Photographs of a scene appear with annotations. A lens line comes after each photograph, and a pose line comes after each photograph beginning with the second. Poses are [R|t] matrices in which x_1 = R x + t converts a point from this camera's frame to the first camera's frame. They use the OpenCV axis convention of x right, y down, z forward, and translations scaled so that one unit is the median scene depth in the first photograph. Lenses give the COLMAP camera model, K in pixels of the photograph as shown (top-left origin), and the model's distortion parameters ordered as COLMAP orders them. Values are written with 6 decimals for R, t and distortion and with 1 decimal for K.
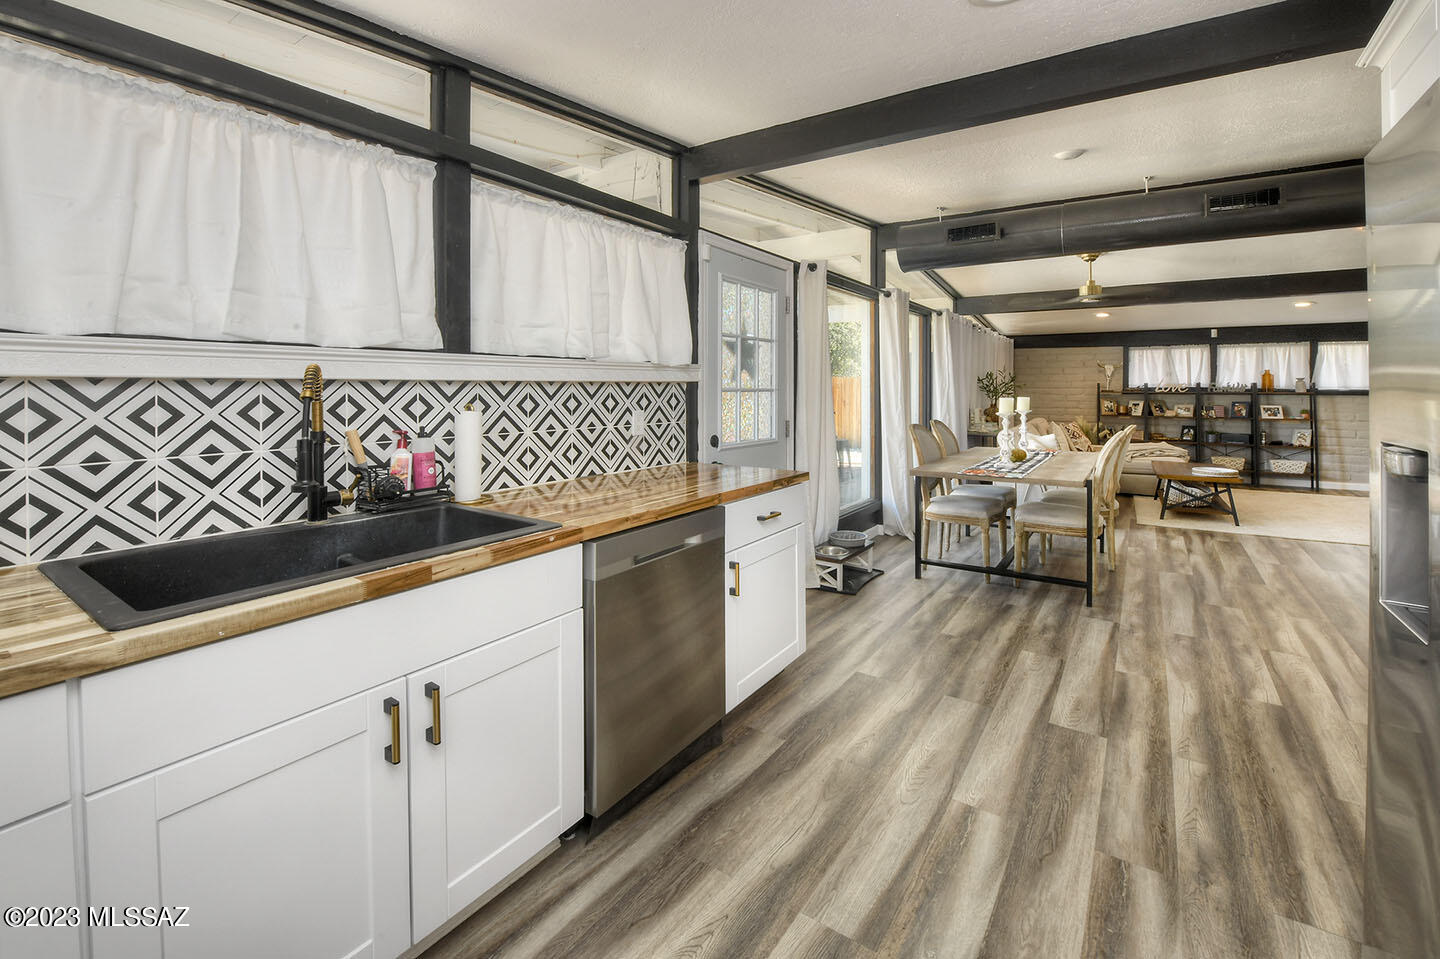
lens RADIAL K [[550.1, 0, 779.1], [0, 550.1, 398.0], [0, 0, 1]] dist [-0.016845, -0.000318]
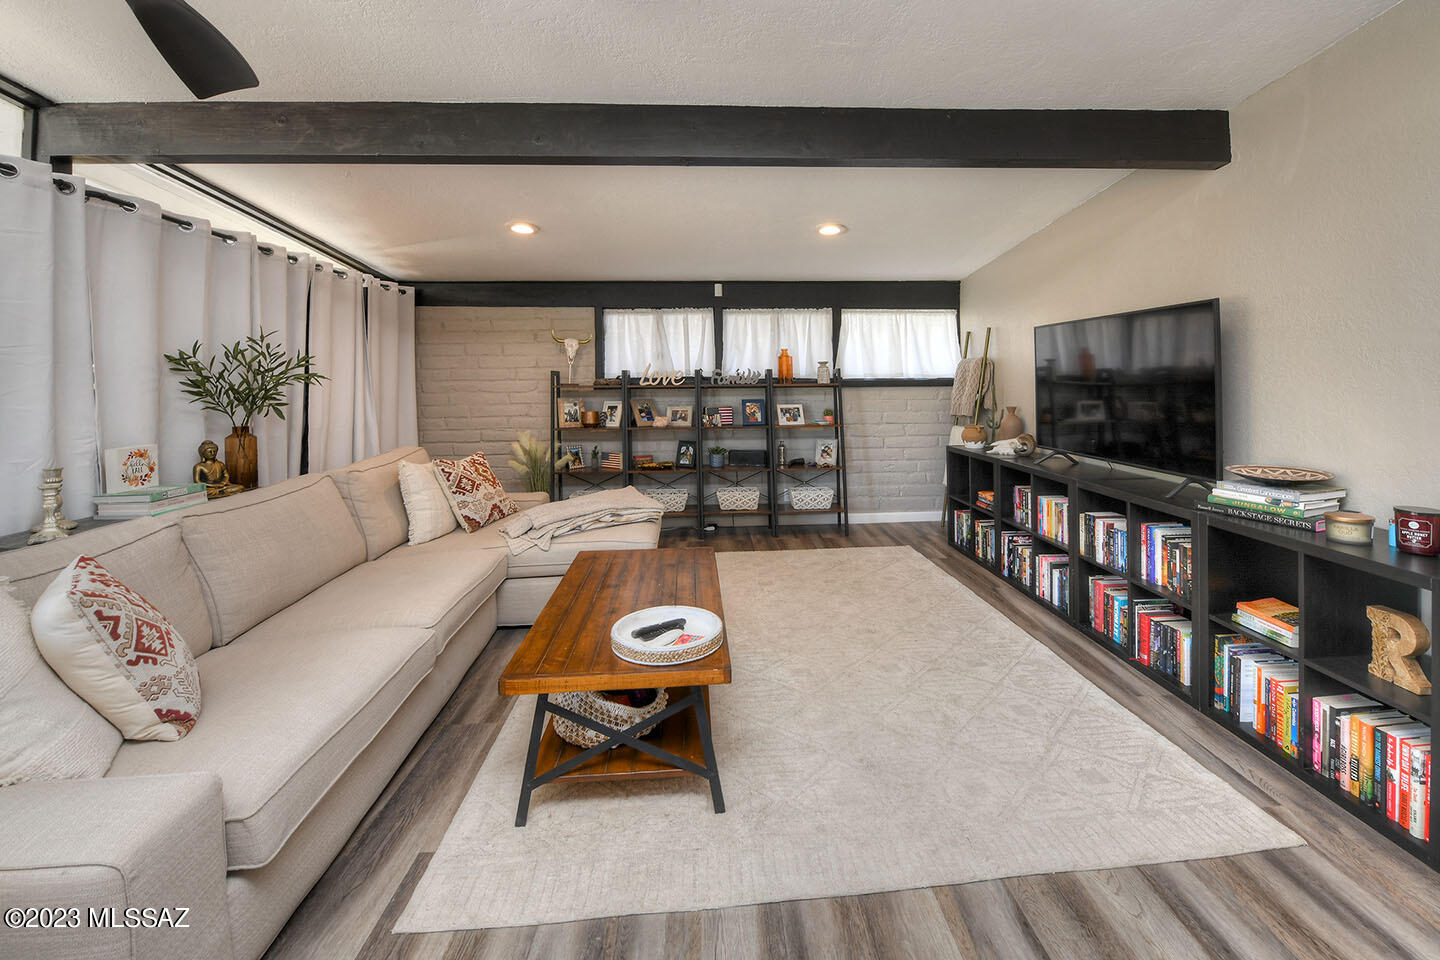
lens RADIAL K [[550.1, 0, 779.1], [0, 550.1, 398.5], [0, 0, 1]] dist [-0.016845, -0.000318]
pose [[0.779150, -0.038257, 0.625669, 0.501097], [0.023220, 0.999212, 0.032181, -0.014582], [-0.626408, -0.010545, 0.779424, 0.511190]]
